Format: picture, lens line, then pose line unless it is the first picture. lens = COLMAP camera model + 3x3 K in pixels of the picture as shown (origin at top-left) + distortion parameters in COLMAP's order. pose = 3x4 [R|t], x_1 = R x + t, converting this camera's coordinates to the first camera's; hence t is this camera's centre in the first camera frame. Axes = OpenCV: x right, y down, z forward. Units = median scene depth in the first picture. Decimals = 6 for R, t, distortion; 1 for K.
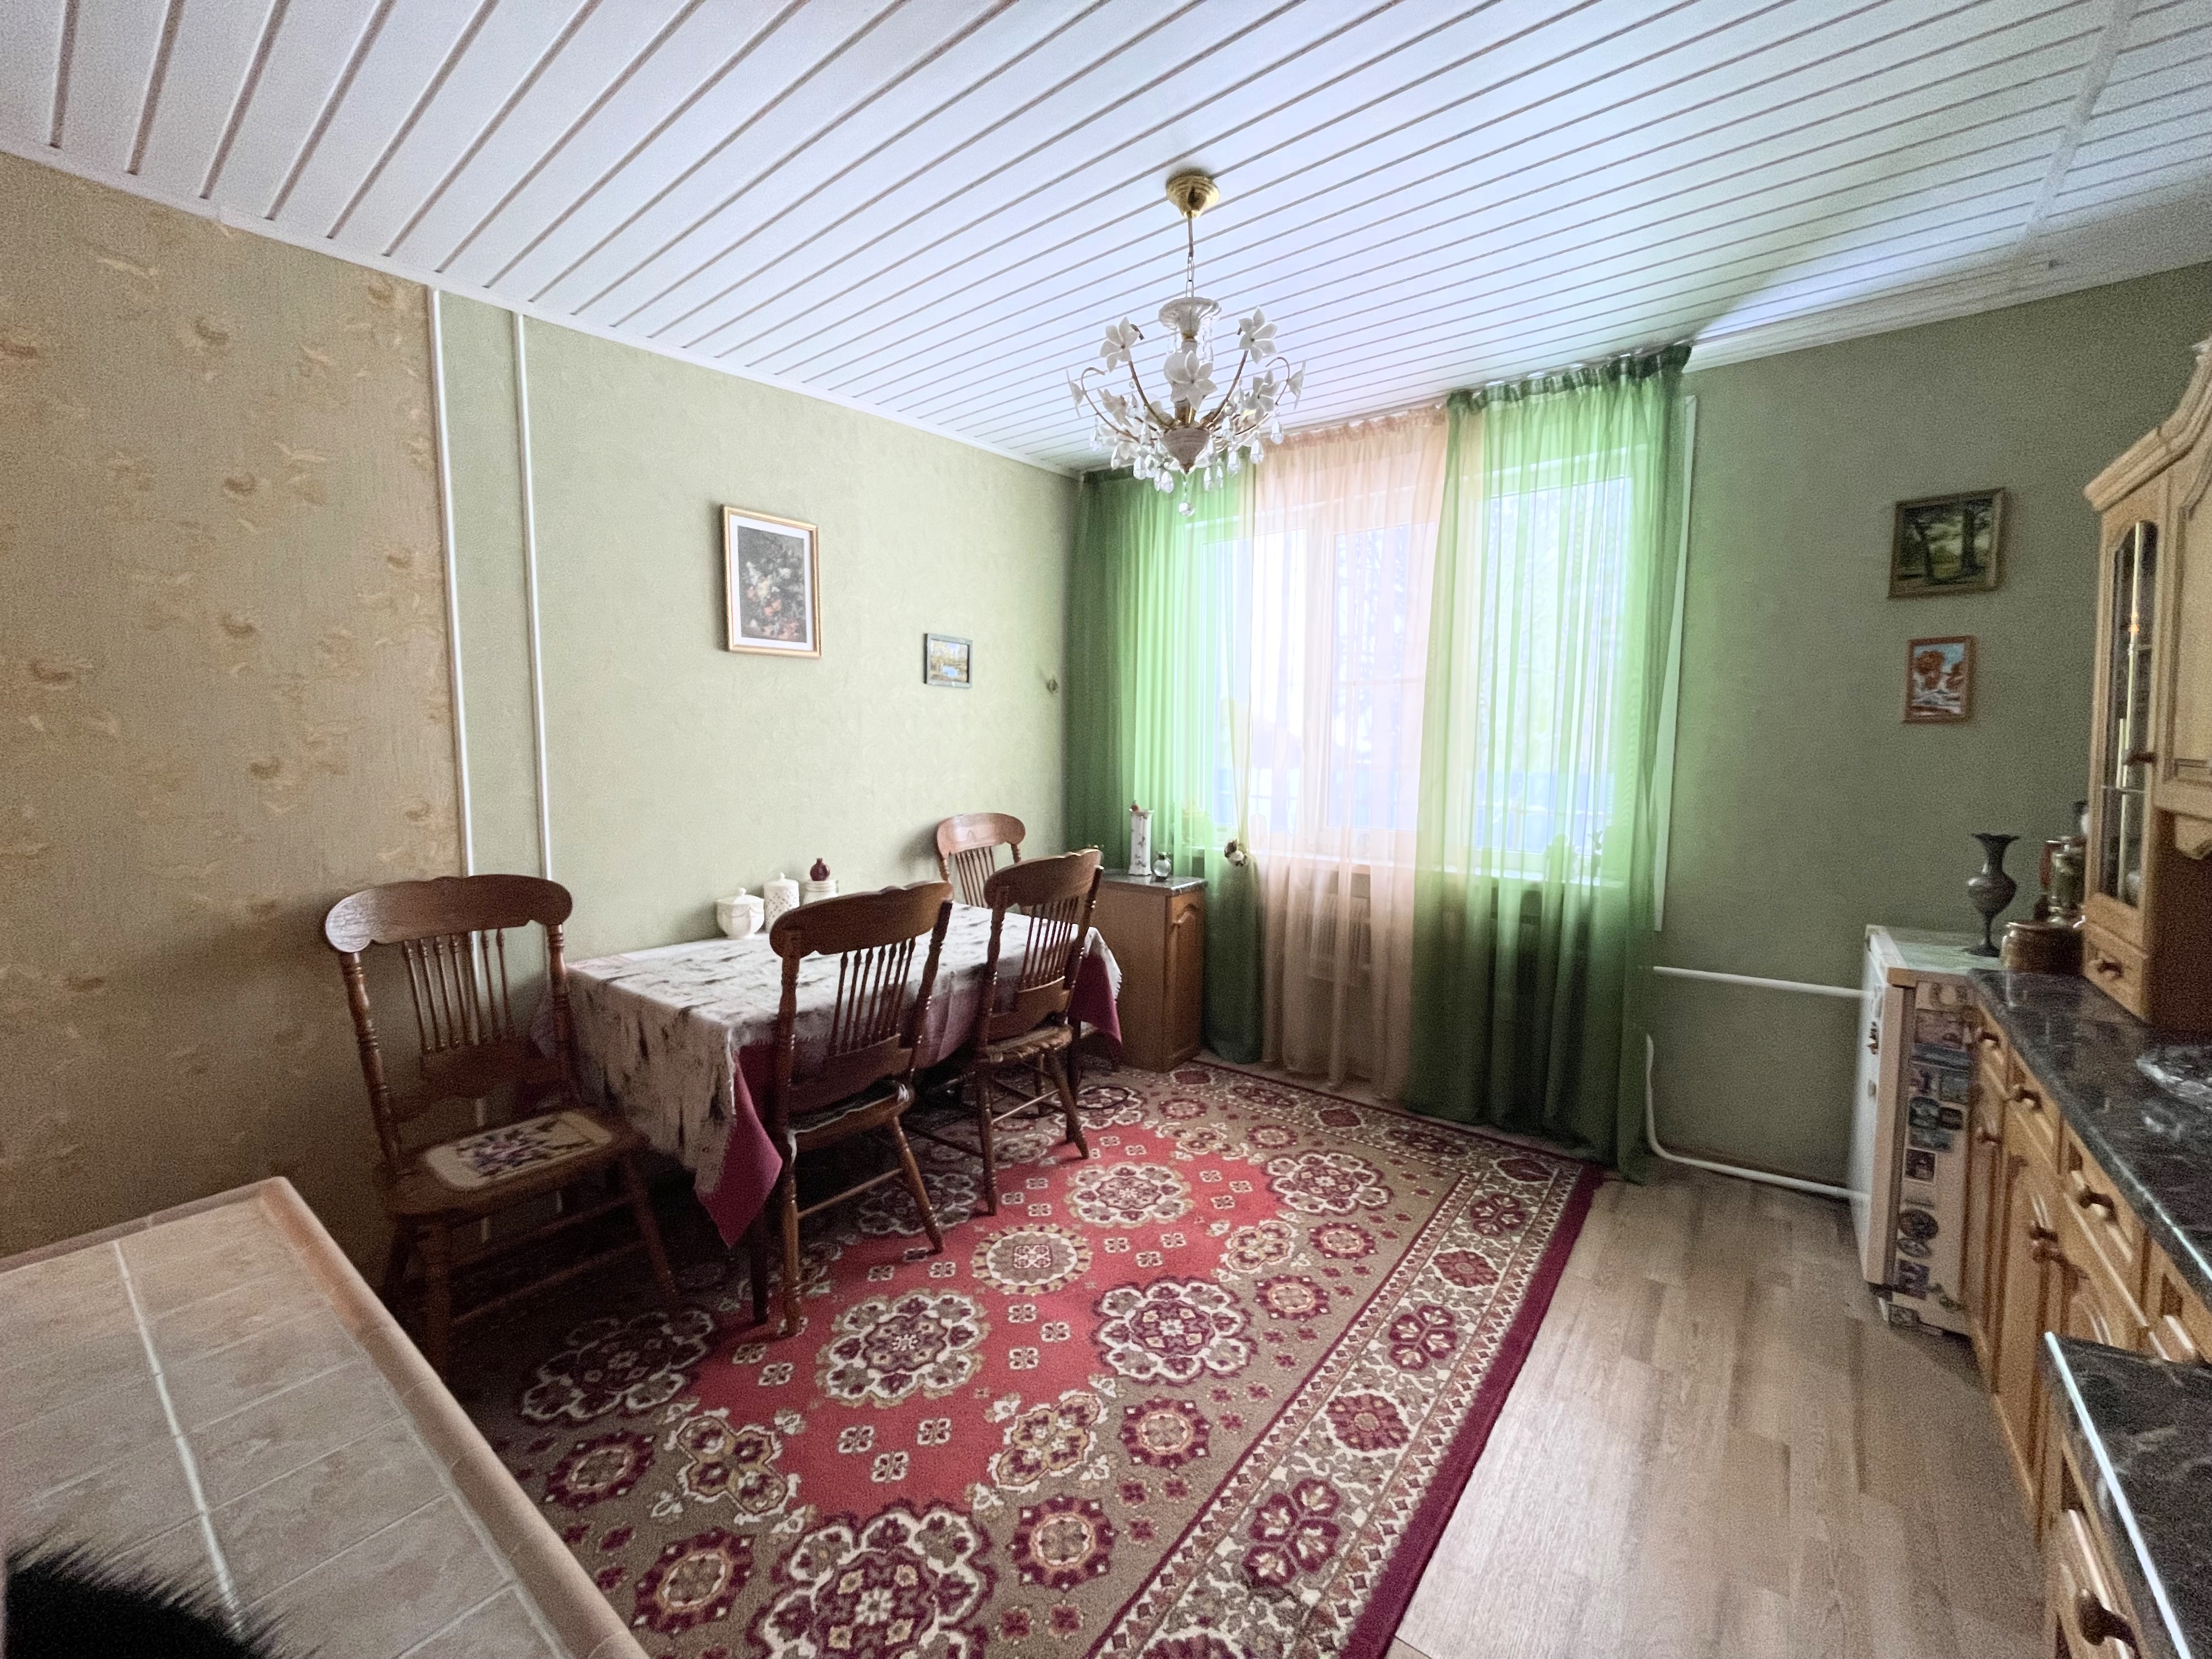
lens RADIAL K [[892.7, 0, 1105.6], [0, 892.7, 816.8], [0, 0, 1]] dist [-0.007823, 0.001170]
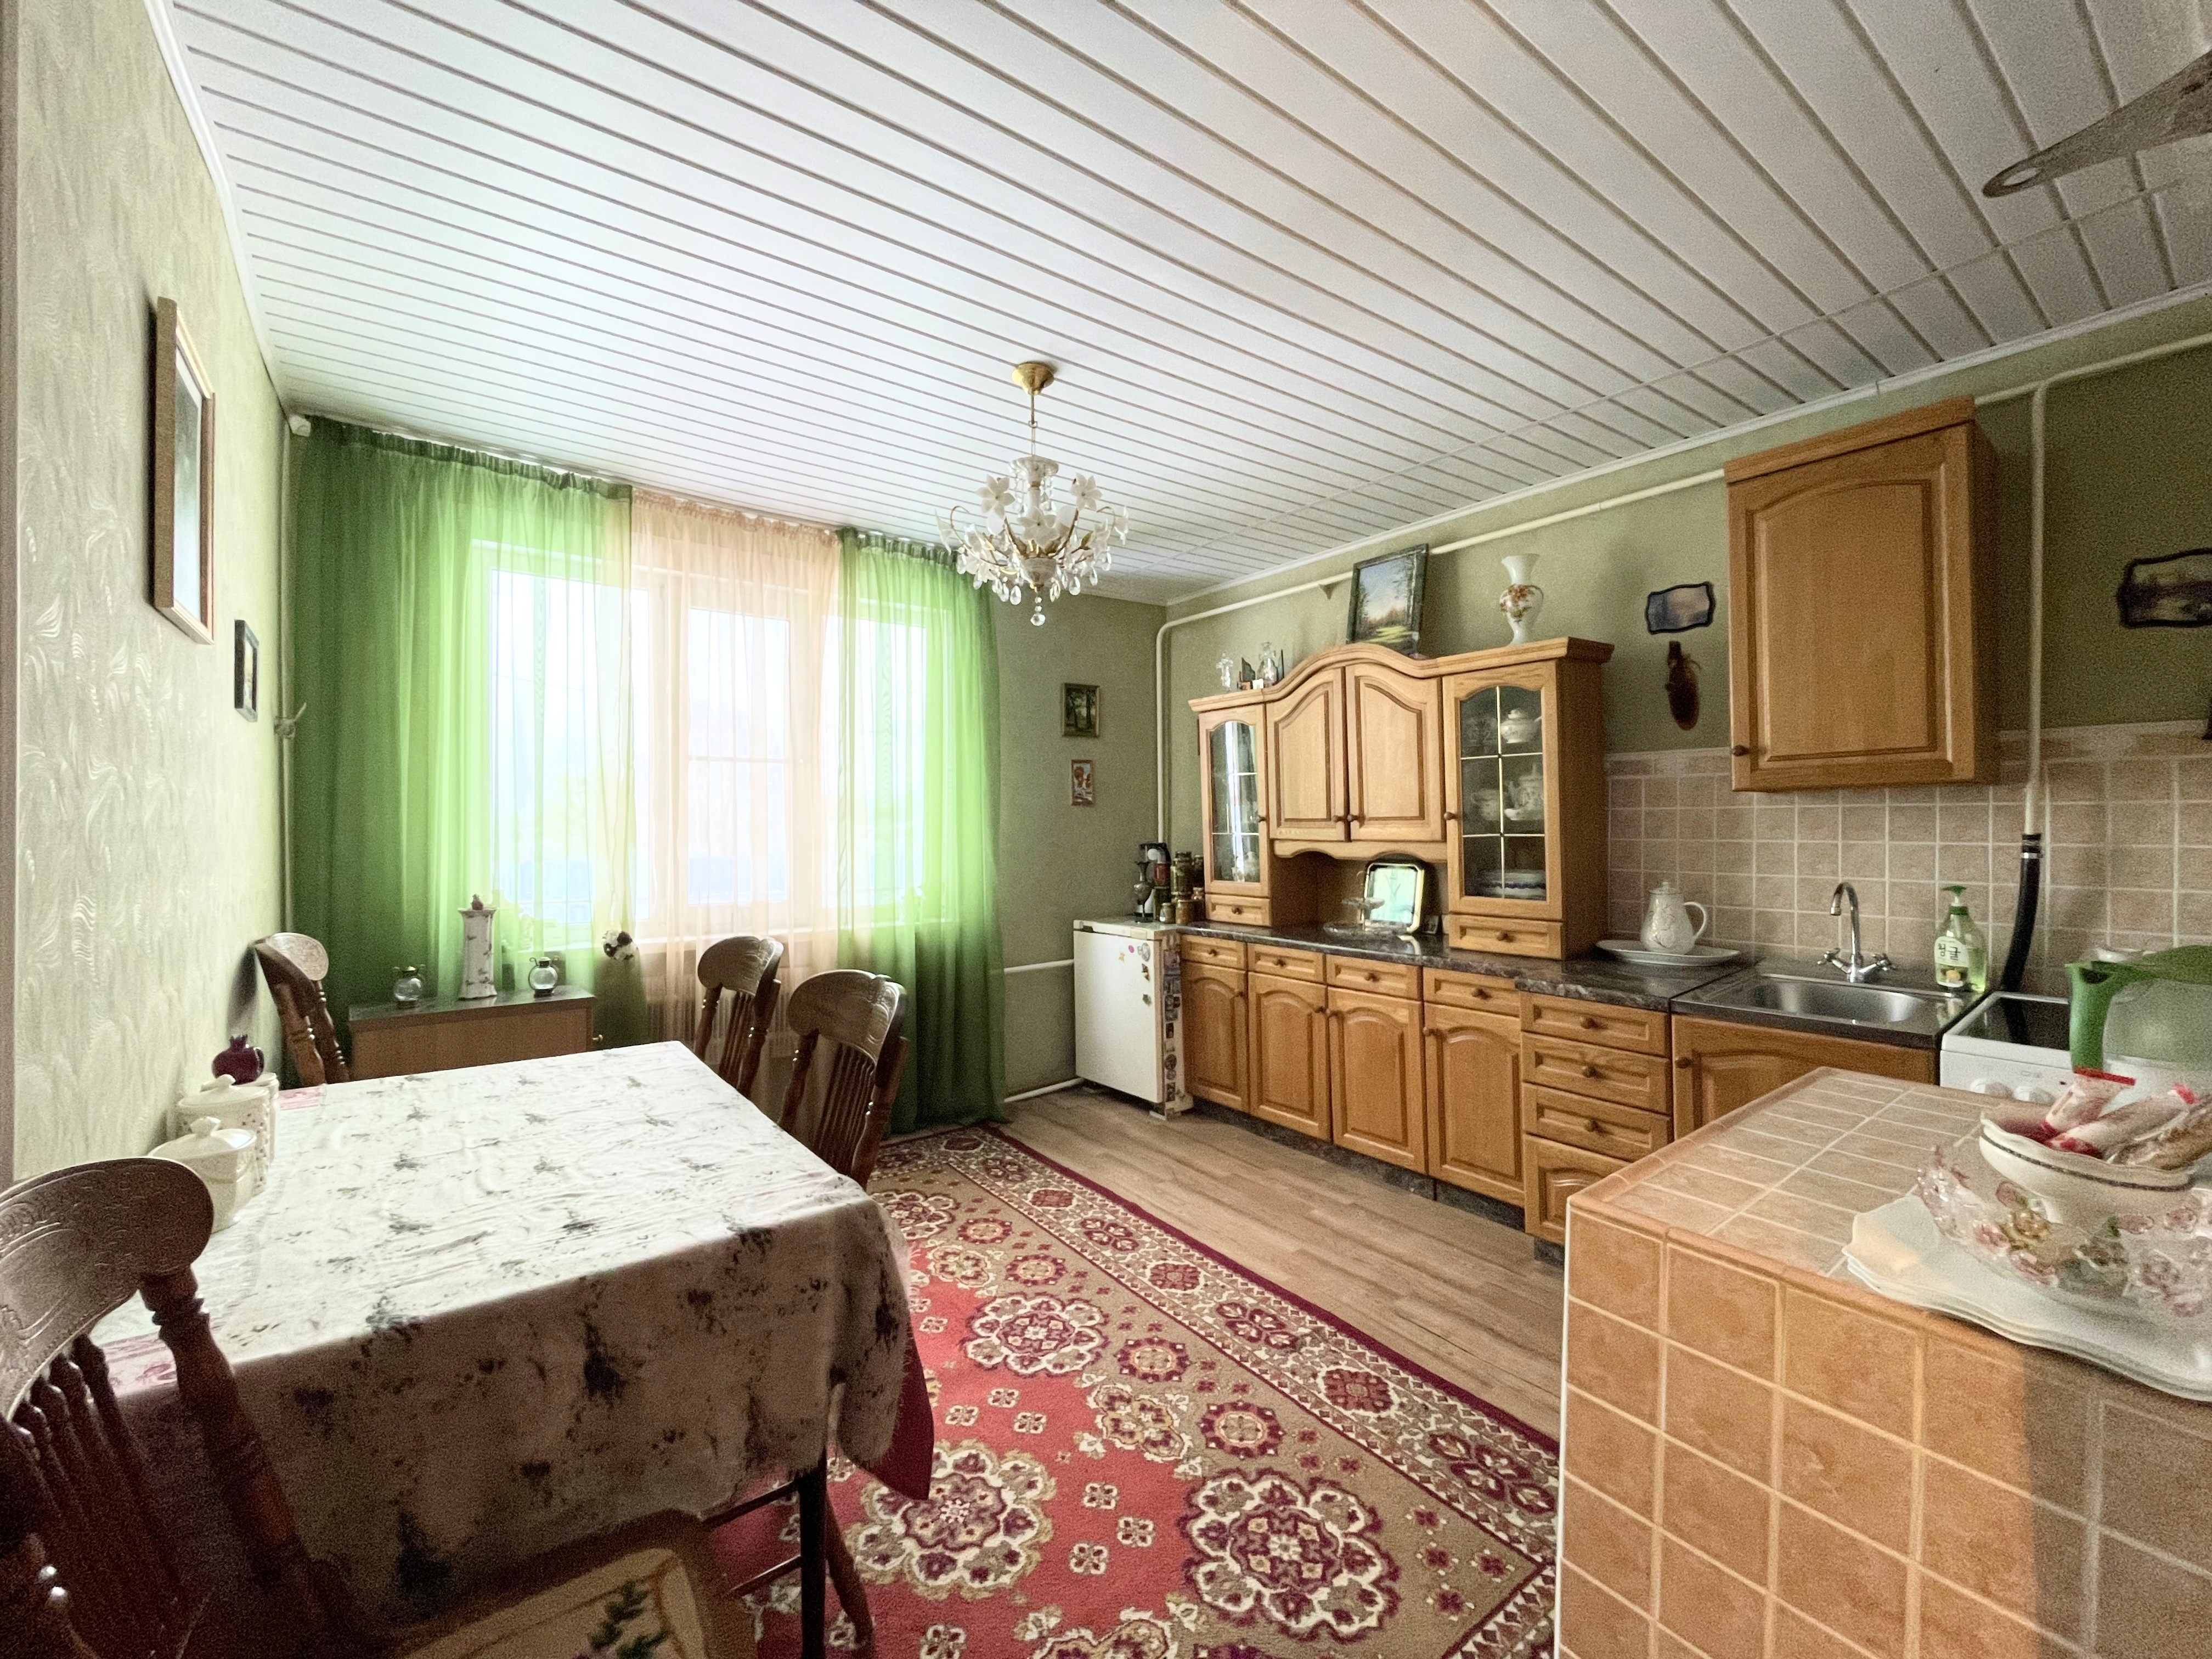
lens RADIAL K [[892.7, 0, 1094.8], [0, 892.7, 812.6], [0, 0, 1]] dist [-0.007823, 0.001170]
pose [[0.271895, 0.010725, 0.962267, -1.135013], [0.088447, 0.995427, -0.036085, -0.030669], [-0.958254, 0.094921, 0.269703, 0.655473]]
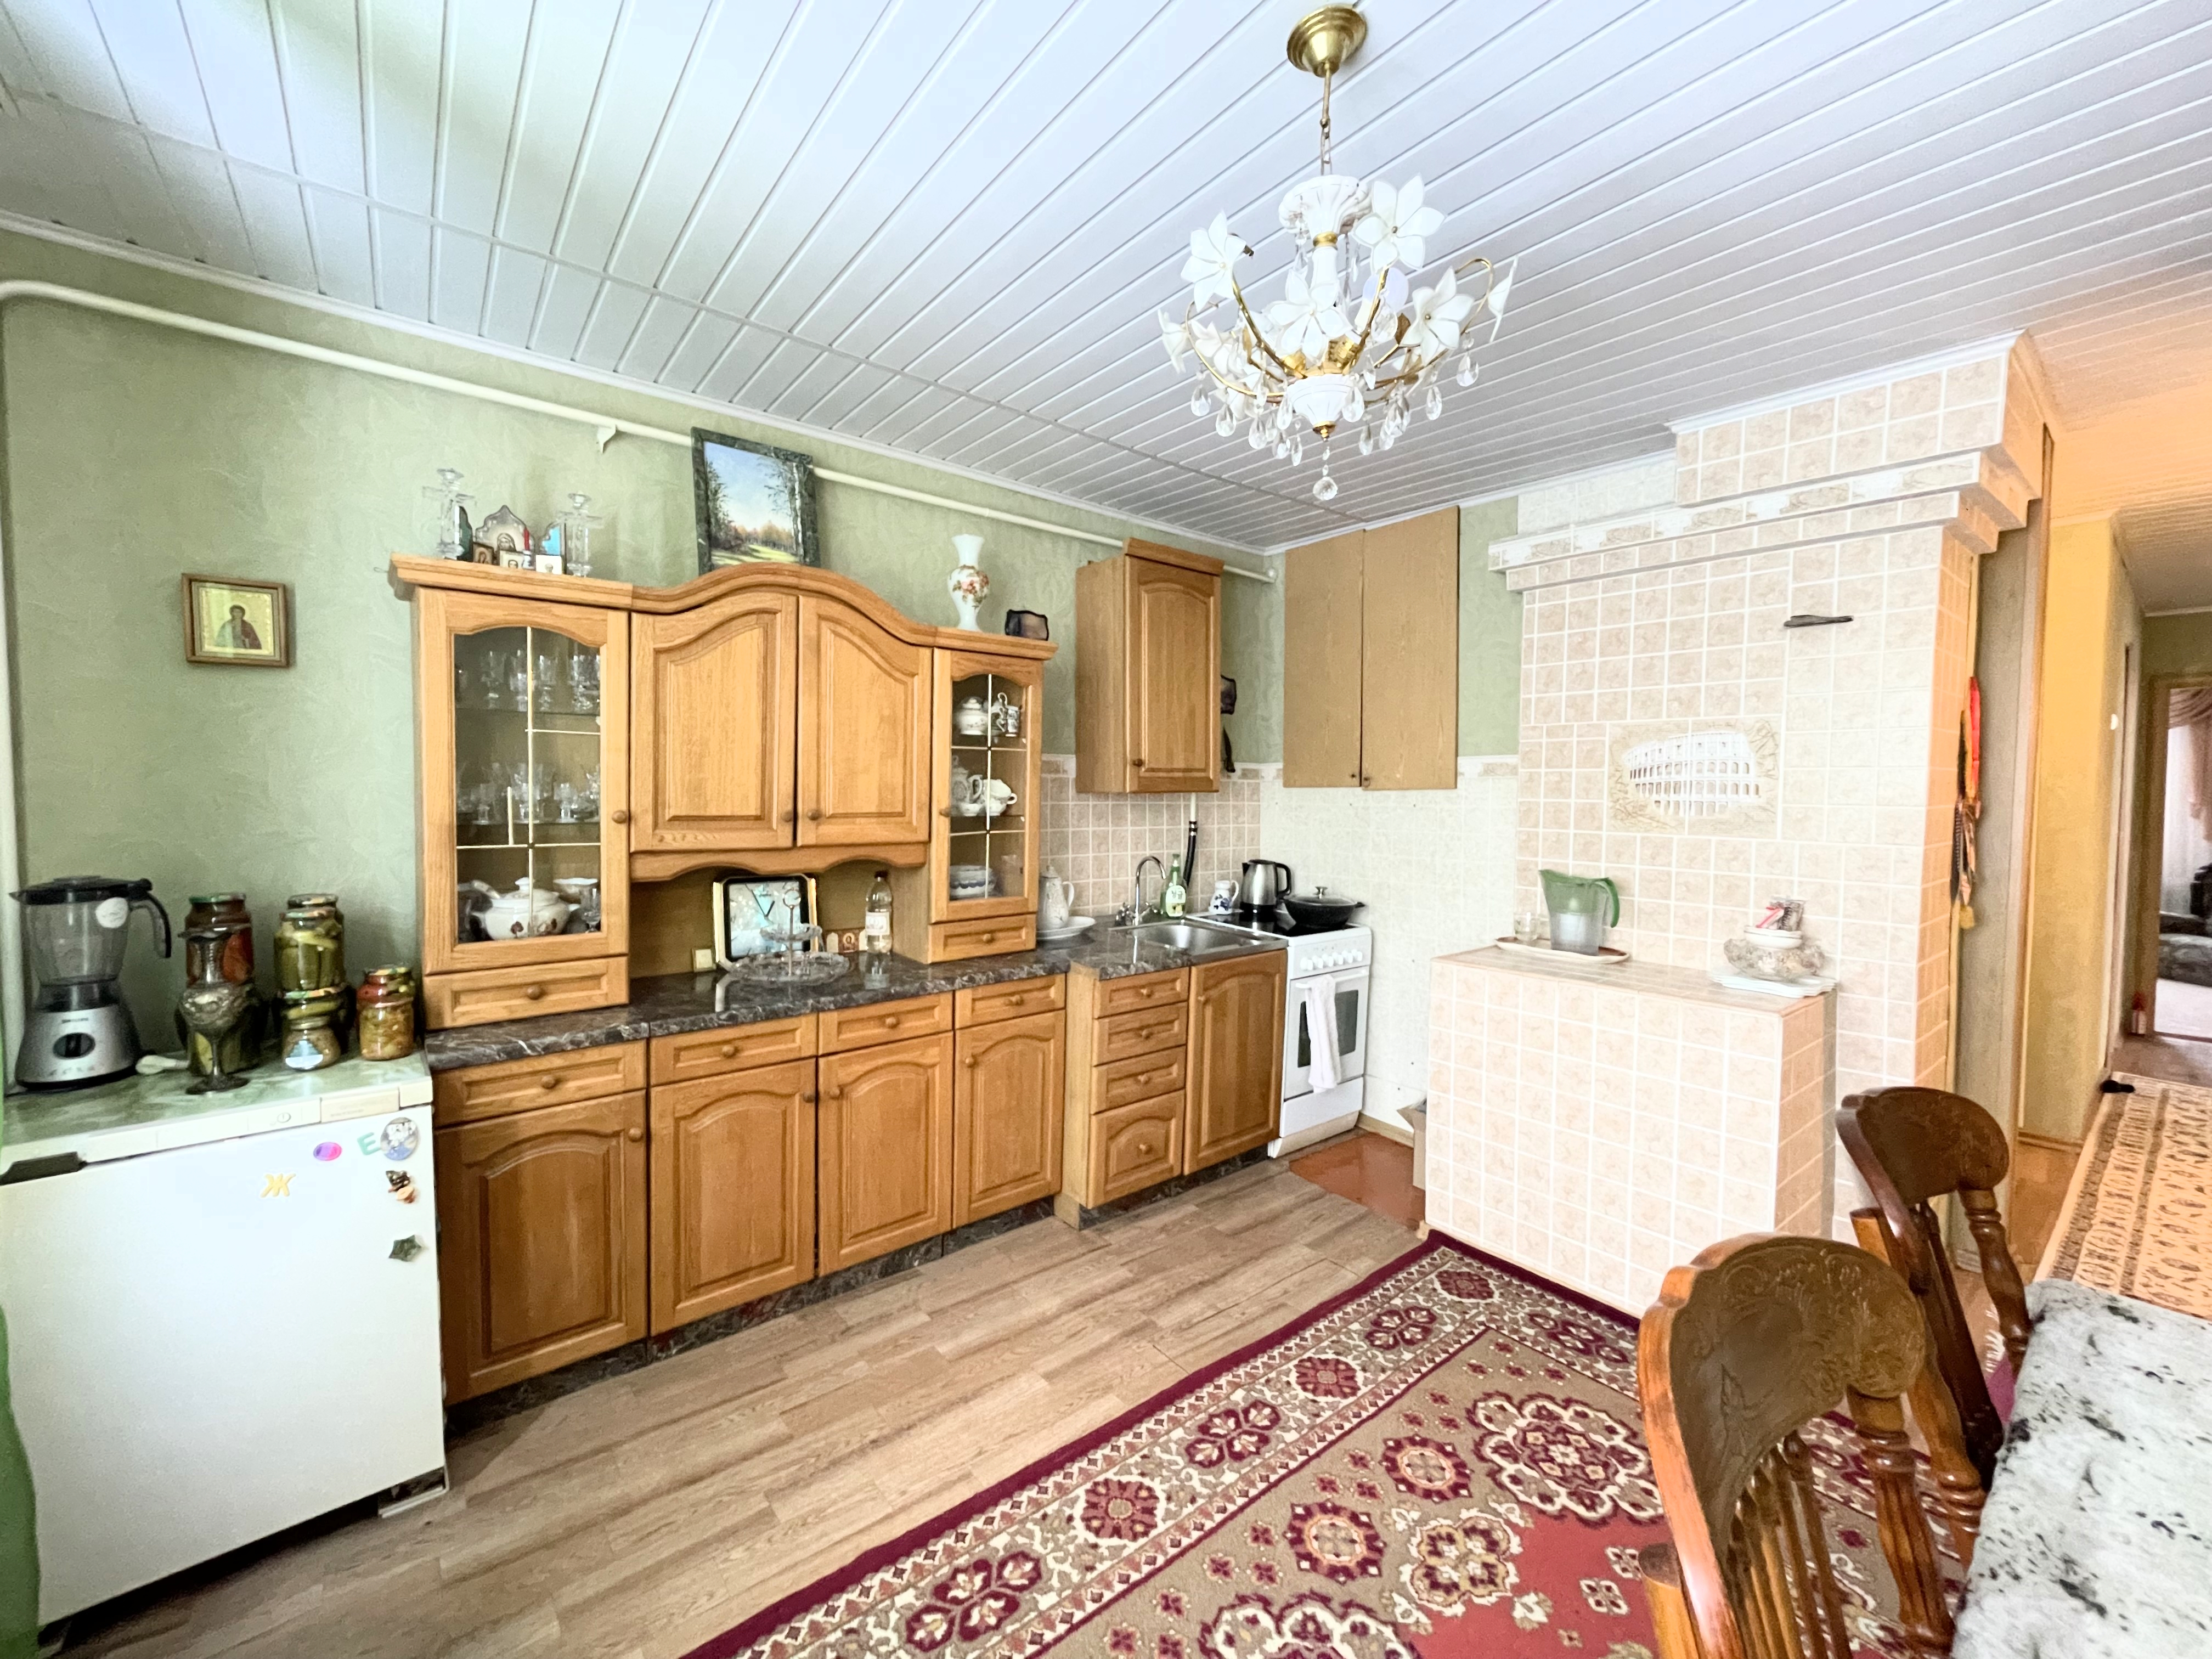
lens RADIAL K [[892.7, 0, 1102.9], [0, 892.7, 823.5], [0, 0, 1]] dist [-0.007823, 0.001170]
pose [[-0.974396, -0.012602, 0.224485, 0.102486], [0.014217, 0.992977, 0.117453, -0.177820], [-0.224388, 0.117638, -0.967373, 1.839939]]
